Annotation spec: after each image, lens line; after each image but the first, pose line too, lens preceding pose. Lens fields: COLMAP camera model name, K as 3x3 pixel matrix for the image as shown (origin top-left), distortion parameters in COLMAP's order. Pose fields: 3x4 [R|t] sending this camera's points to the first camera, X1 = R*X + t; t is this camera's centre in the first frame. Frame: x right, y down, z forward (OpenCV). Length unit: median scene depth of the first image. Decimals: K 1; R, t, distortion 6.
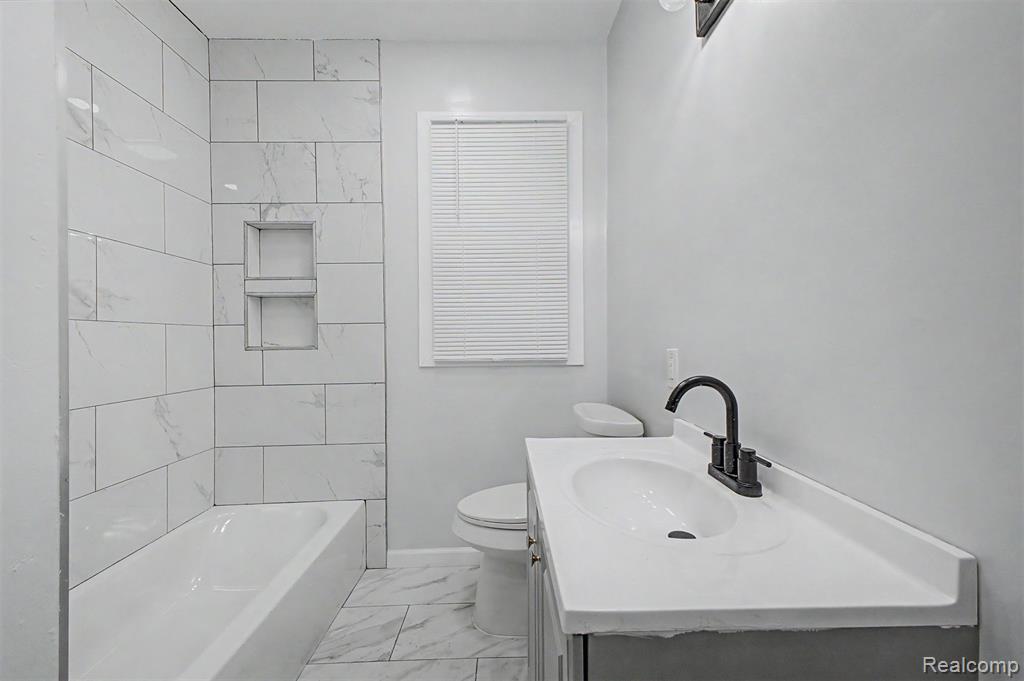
lens RADIAL K [[415.0, 0, 512.0], [0, 415.0, 340.5], [0, 0, 1]] dist [0.001917, -0.000194]
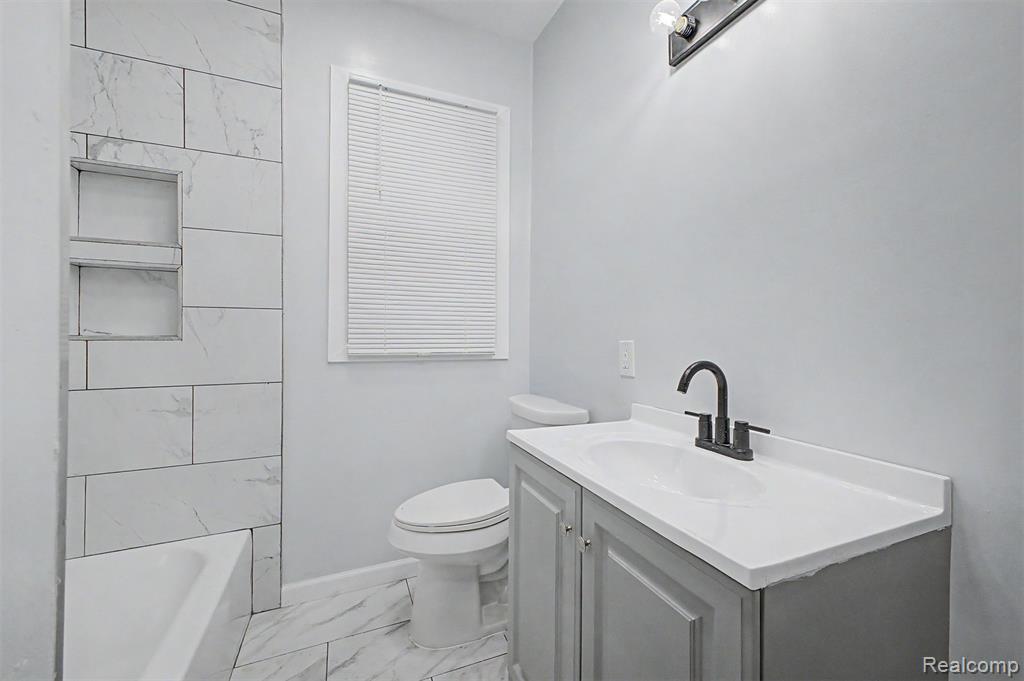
lens RADIAL K [[416.4, 0, 531.0], [0, 416.4, 337.9], [0, 0, 1]] dist [-0.000153, -0.000201]
pose [[0.922365, 0.013164, 0.386096, -0.173720], [-0.011830, 0.999913, -0.005830, 0.014104], [-0.386139, 0.000810, 0.922440, 0.049141]]
